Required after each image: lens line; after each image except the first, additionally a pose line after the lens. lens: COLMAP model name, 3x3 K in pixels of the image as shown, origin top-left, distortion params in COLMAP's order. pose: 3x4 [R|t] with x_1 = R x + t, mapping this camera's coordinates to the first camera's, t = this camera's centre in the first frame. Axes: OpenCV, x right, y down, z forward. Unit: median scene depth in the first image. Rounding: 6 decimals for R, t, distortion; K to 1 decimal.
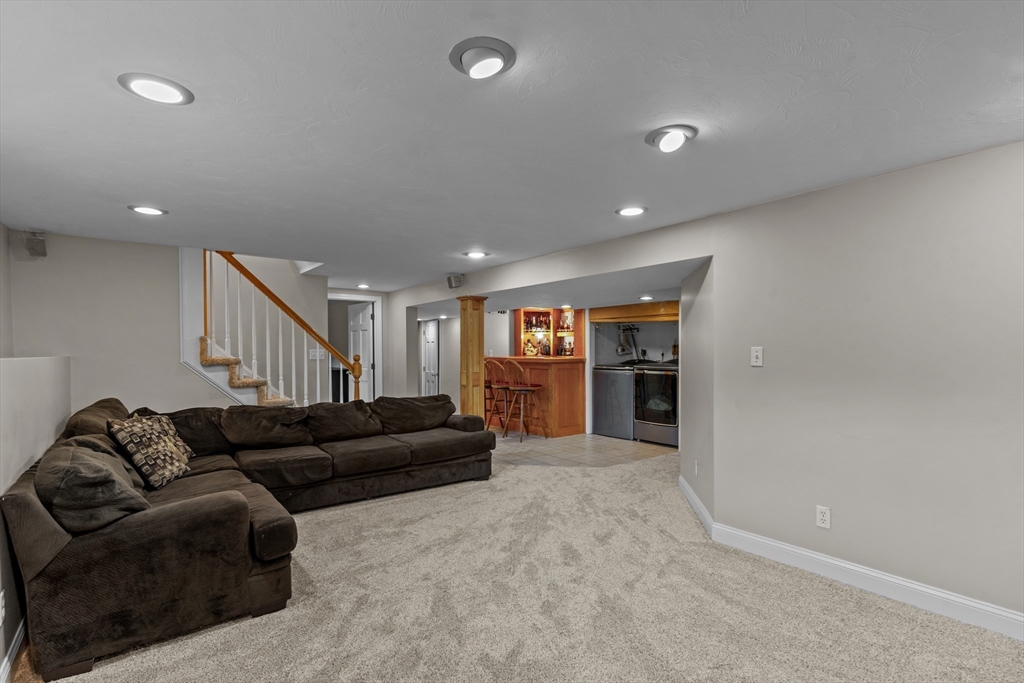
lens RADIAL K [[487.6, 0, 518.4], [0, 487.6, 362.0], [0, 0, 1]] dist [0.000816, -0.000134]
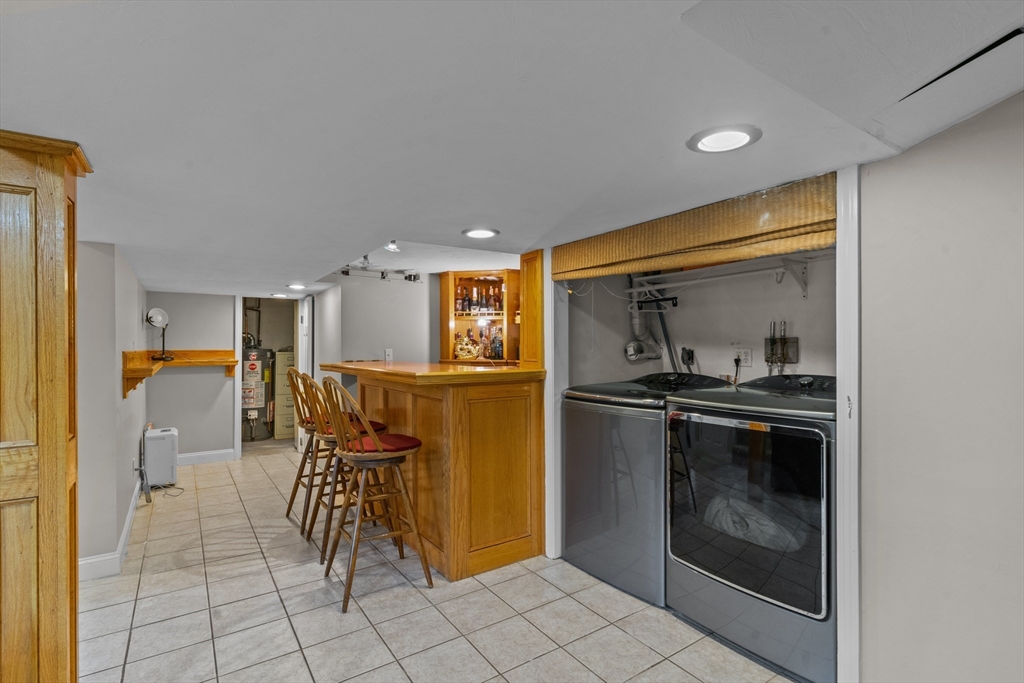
lens RADIAL K [[488.6, 0, 512.1], [0, 488.6, 346.2], [0, 0, 1]] dist [0.002822, -0.000014]
pose [[0.998220, 0.000256, -0.059645, 0.148800], [-0.001791, 0.999668, -0.025689, -0.019276], [0.059618, 0.025751, 0.997889, 0.650964]]
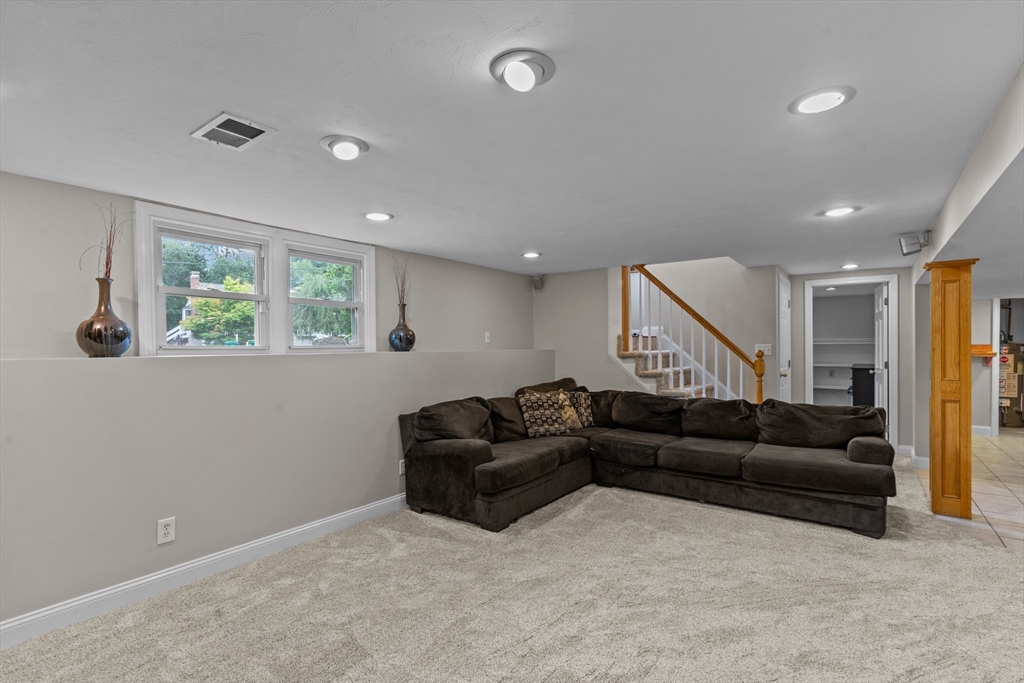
lens RADIAL K [[488.6, 0, 512.1], [0, 488.6, 346.2], [0, 0, 1]] dist [0.002822, -0.000014]
pose [[0.284954, 0.003380, -0.958535, 0.308676], [-0.018250, 0.999832, -0.001900, -0.009479], [0.958367, 0.018035, 0.284968, 0.223839]]
